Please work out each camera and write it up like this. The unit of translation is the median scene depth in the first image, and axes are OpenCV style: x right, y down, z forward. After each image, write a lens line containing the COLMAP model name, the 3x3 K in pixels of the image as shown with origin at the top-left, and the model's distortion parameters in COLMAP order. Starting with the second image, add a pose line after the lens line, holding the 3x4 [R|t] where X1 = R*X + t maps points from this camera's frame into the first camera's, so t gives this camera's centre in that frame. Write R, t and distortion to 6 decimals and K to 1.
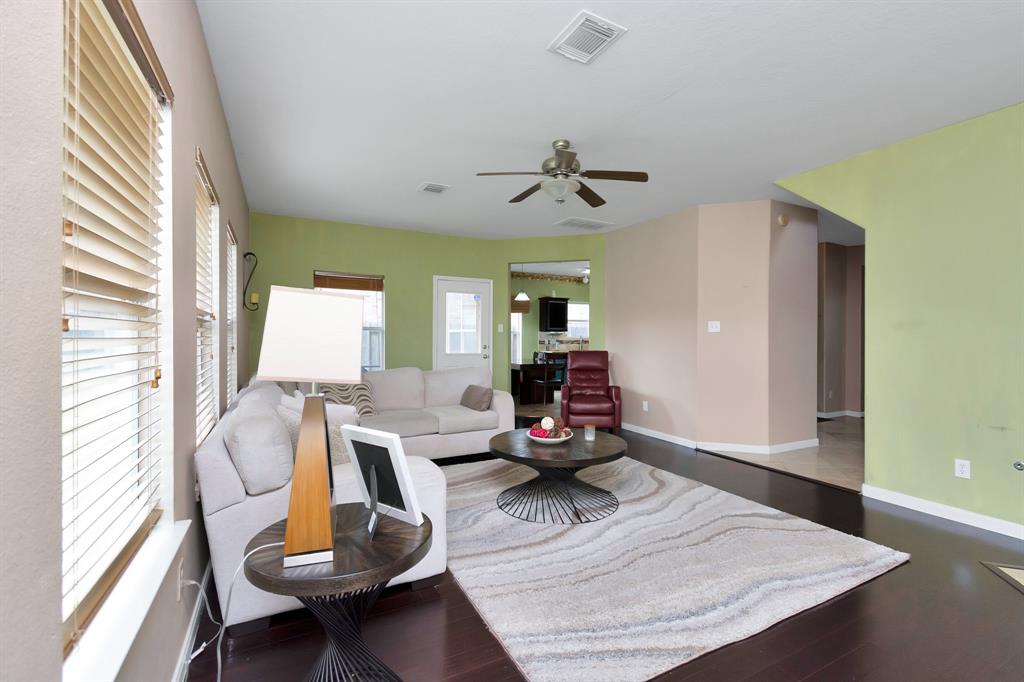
lens RADIAL K [[461.2, 0, 517.3], [0, 461.2, 339.5], [0, 0, 1]] dist [0.004038, -0.002202]
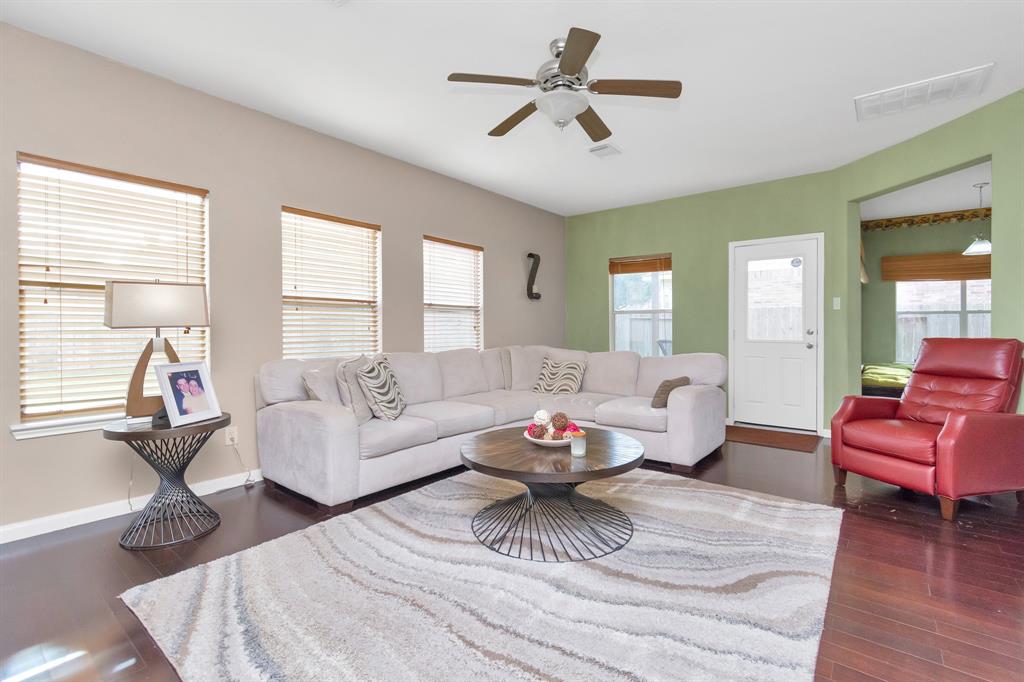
lens RADIAL K [[461.2, 0, 528.3], [0, 461.2, 329.3], [0, 0, 1]] dist [0.004038, -0.002202]
pose [[0.409787, -0.005976, -0.912162, 0.766415], [-0.007644, 0.999921, -0.009985, 0.043573], [0.912149, 0.011064, 0.409709, 0.667294]]
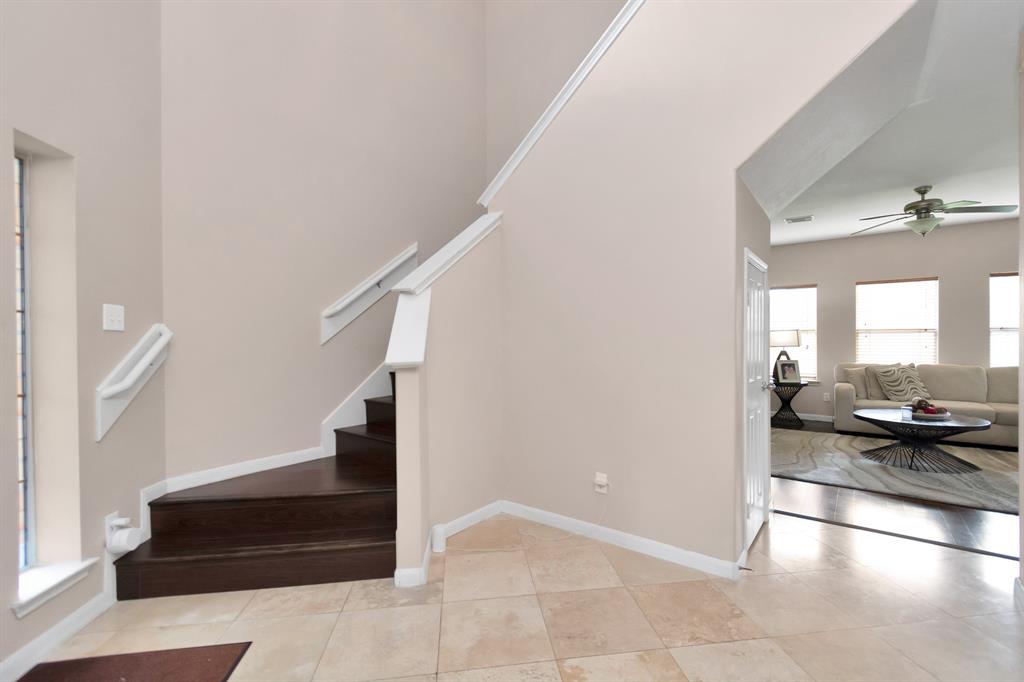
lens RADIAL K [[461.2, 0, 510.7], [0, 461.2, 340.1], [0, 0, 1]] dist [0.004038, -0.002202]
pose [[-0.910802, -0.004248, -0.412822, 1.700879], [-0.010178, 0.999874, 0.012167, 0.000066], [0.412718, 0.015284, -0.910730, 1.729383]]
